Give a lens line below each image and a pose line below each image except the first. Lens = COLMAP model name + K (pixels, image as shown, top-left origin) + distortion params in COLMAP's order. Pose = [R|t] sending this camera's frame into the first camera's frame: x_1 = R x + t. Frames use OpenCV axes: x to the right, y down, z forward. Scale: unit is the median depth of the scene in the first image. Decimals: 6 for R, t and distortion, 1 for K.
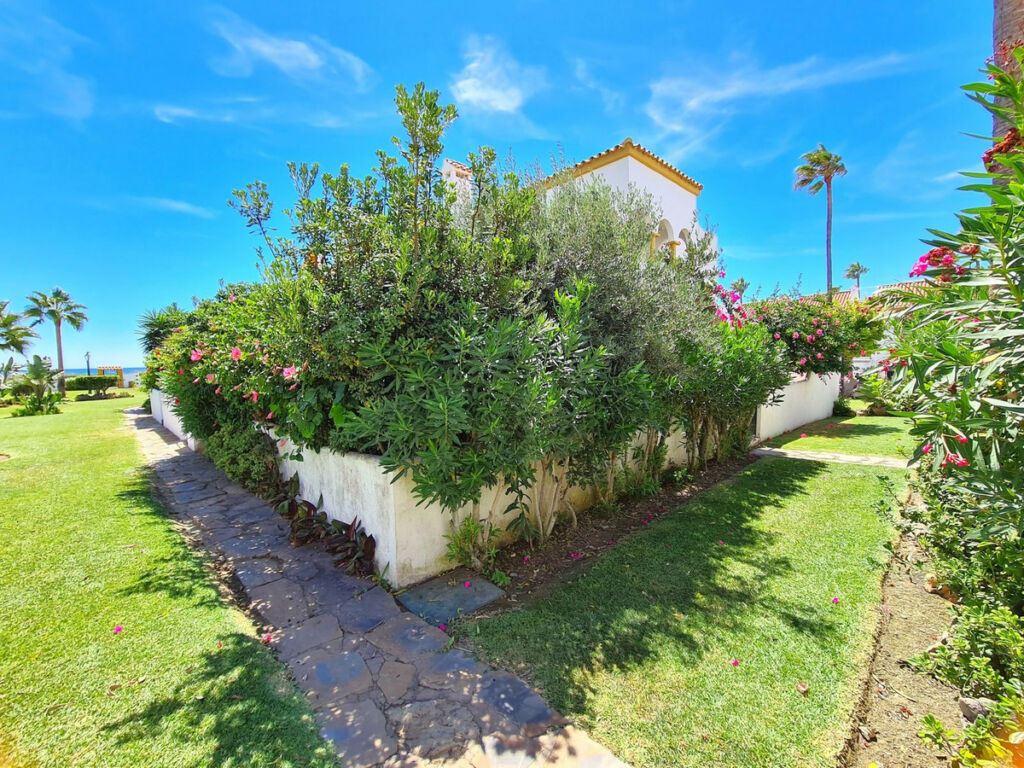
lens RADIAL K [[421.9, 0, 508.2], [0, 421.9, 387.8], [0, 0, 1]] dist [-0.002030, -0.000895]
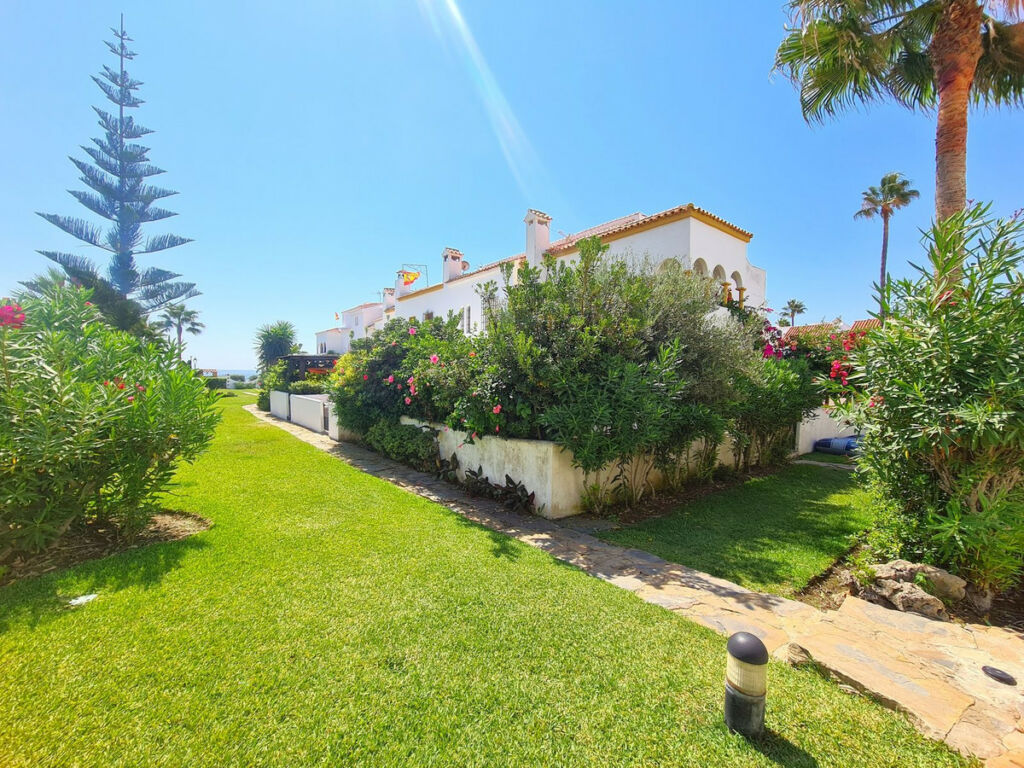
lens RADIAL K [[421.9, 0, 508.2], [0, 421.9, 387.8], [0, 0, 1]] dist [-0.002030, -0.000895]
pose [[0.995059, 0.036756, -0.092233, -0.101252], [-0.039641, 0.998774, -0.029646, 0.004973], [0.091030, 0.033155, 0.995296, -0.233644]]
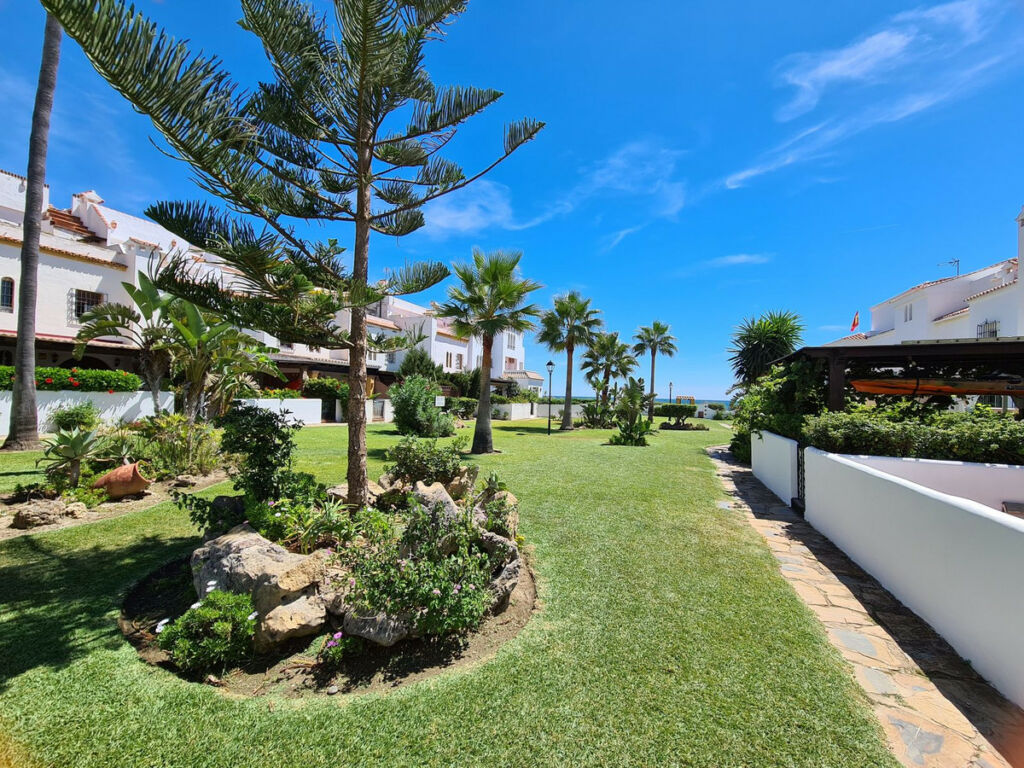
lens RADIAL K [[402.2, 0, 512.0], [0, 402.2, 384.0], [0, 0, 1]] dist [-0.012725, -0.000141]
pose [[0.407381, 0.006479, -0.913235, -0.751915], [-0.094694, 0.994885, -0.035184, -0.015681], [0.908336, 0.100811, 0.405911, 0.705317]]
